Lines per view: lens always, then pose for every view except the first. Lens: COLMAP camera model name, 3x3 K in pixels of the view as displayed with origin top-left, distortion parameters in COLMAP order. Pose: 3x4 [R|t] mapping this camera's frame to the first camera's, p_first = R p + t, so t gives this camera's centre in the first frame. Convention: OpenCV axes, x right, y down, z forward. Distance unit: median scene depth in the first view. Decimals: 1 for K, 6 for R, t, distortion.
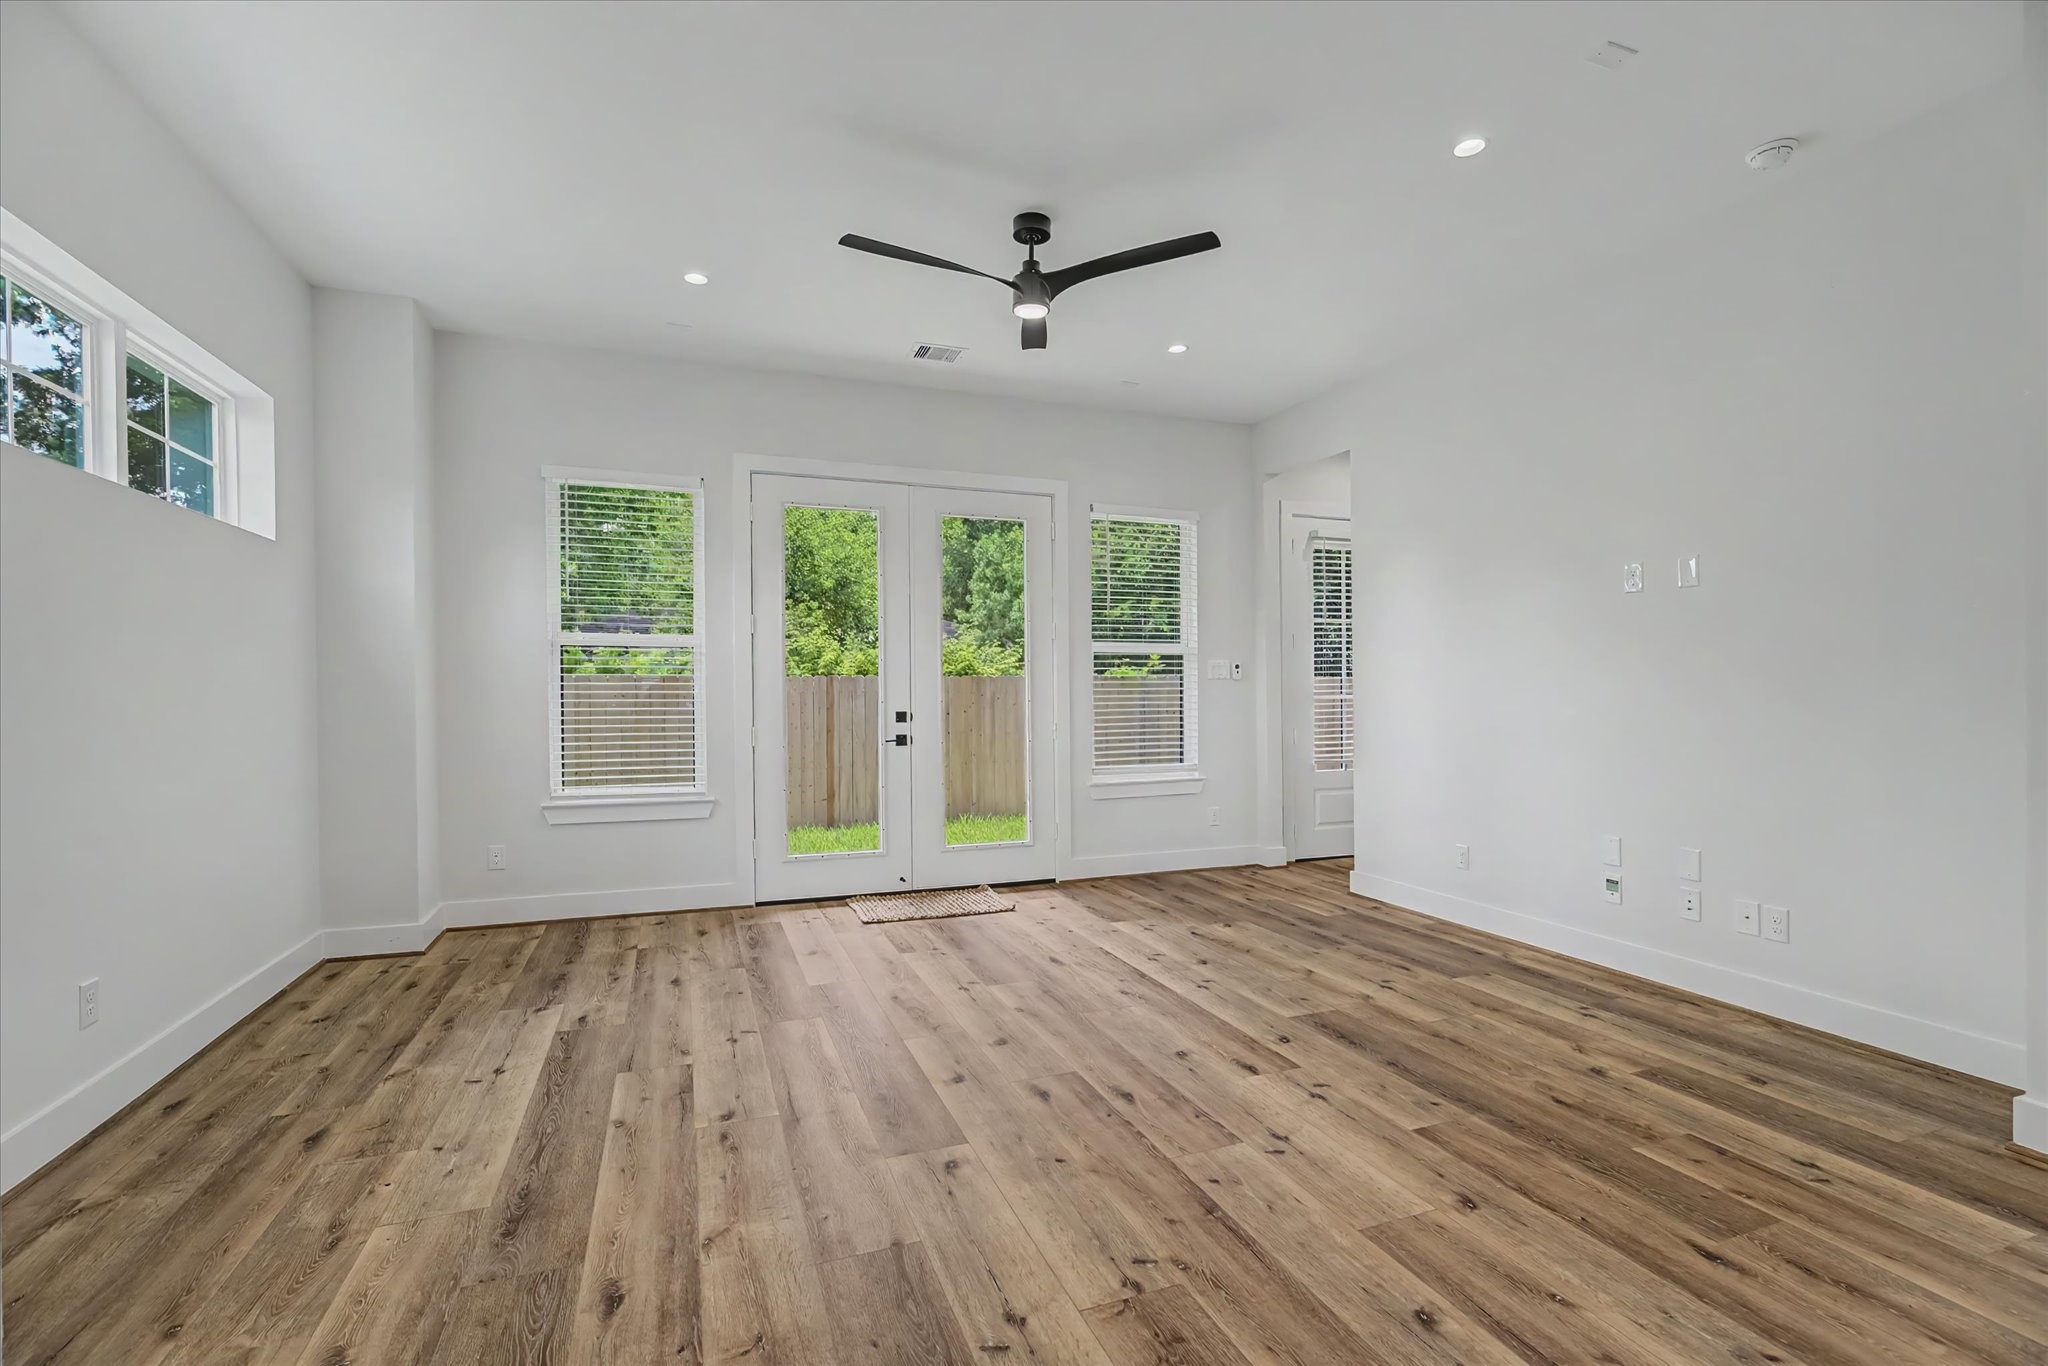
lens RADIAL K [[906.9, 0, 1023.6], [0, 906.9, 689.5], [0, 0, 1]] dist [-0.007356, -0.000290]
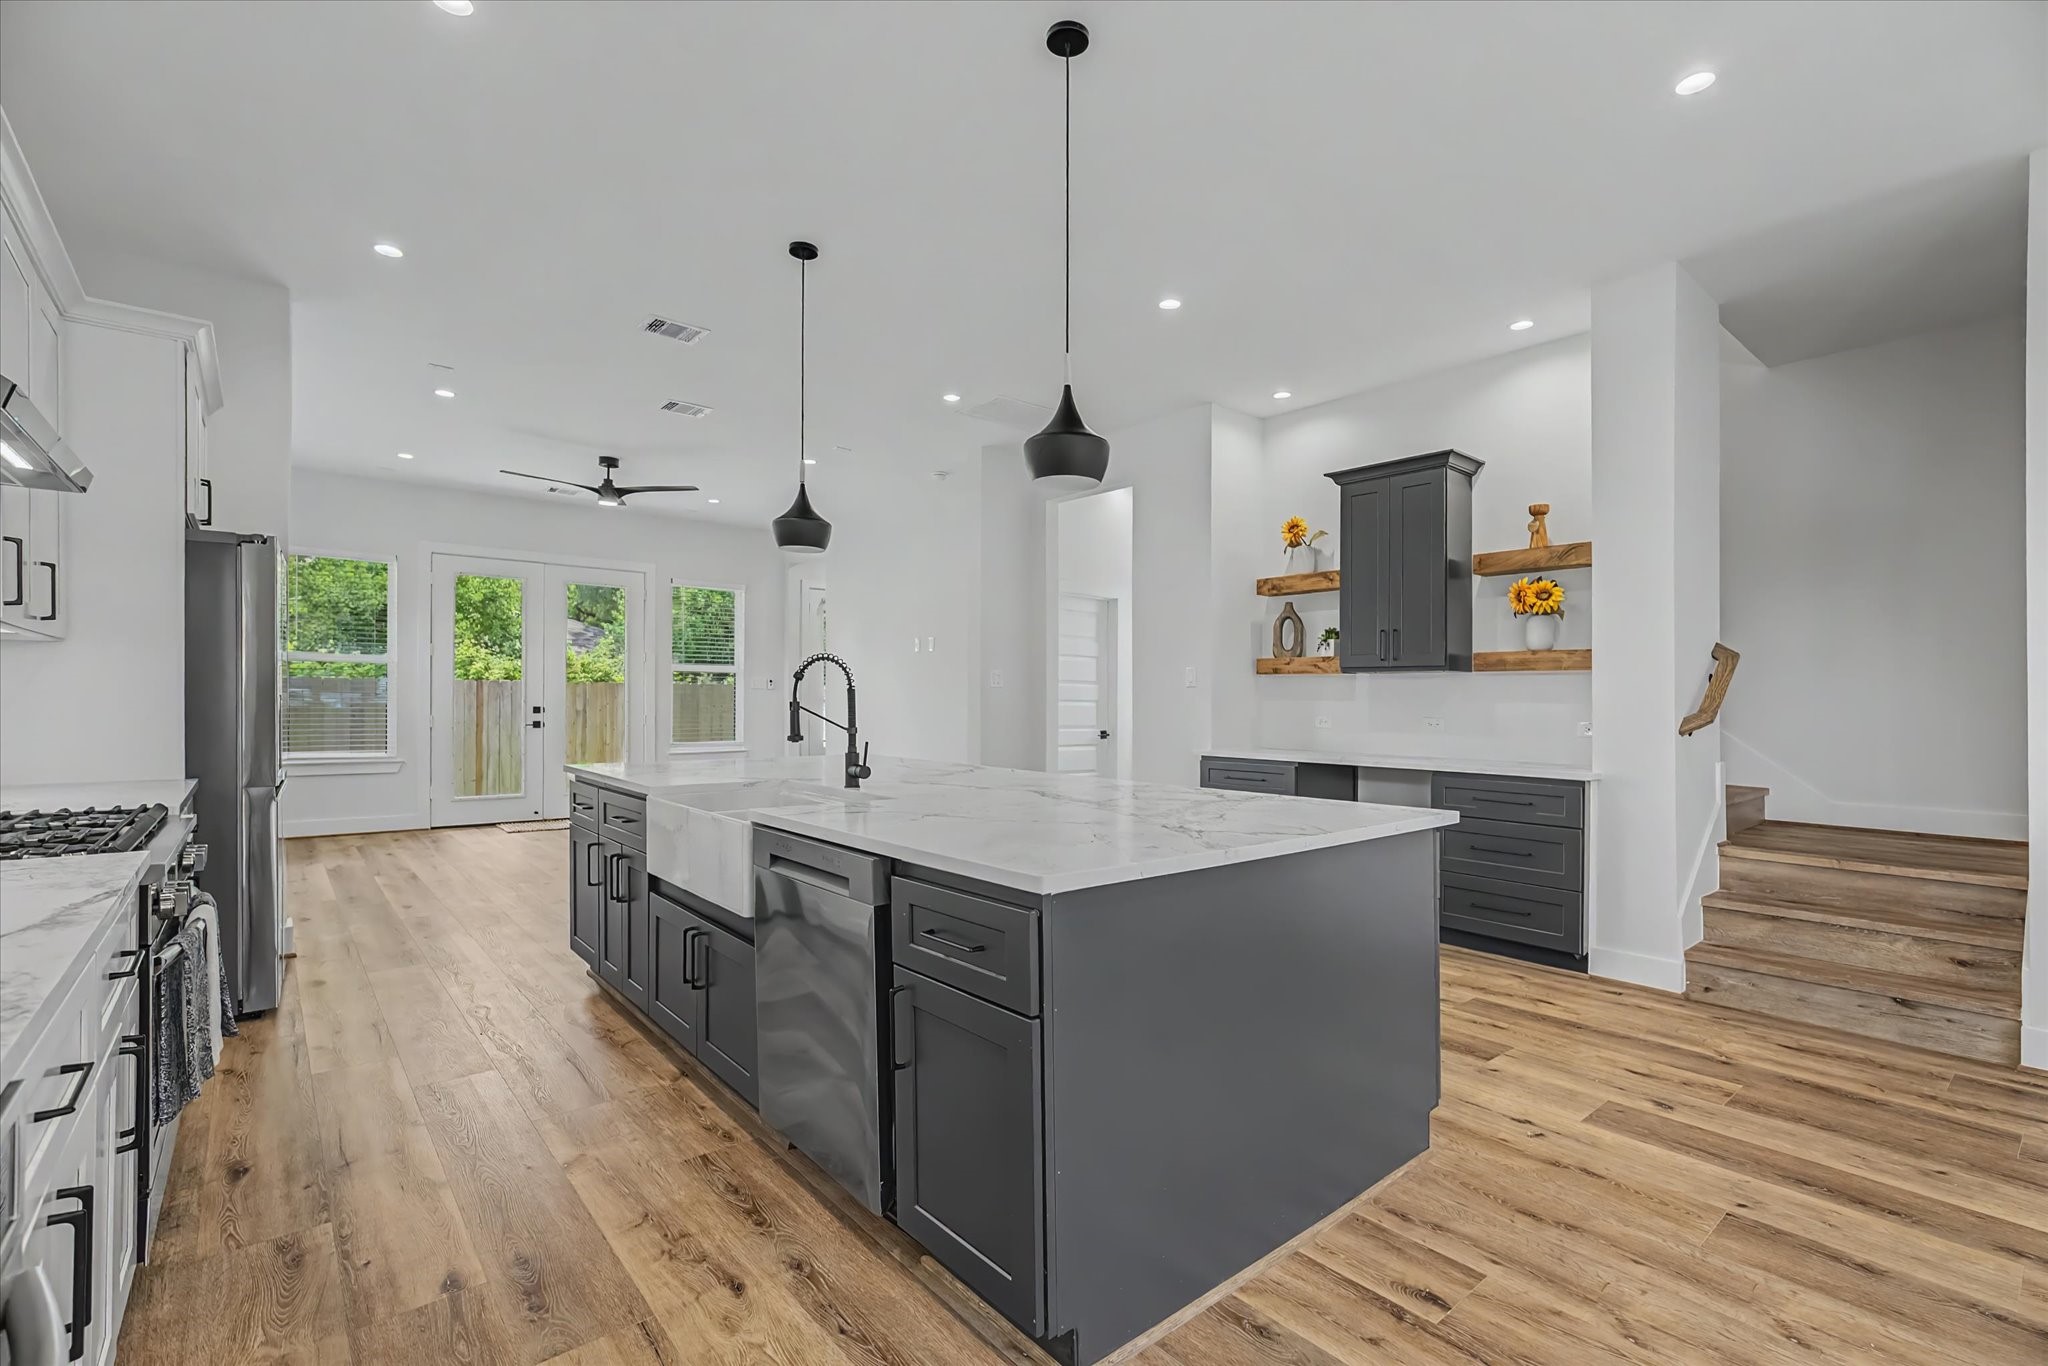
lens RADIAL K [[906.9, 0, 1025.8], [0, 906.9, 699.1], [0, 0, 1]] dist [-0.007356, -0.000290]
pose [[0.941633, 0.011600, 0.336440, 0.119614], [-0.013083, 0.999912, 0.002143, -0.002661], [-0.336386, -0.006419, 0.941702, -0.676754]]
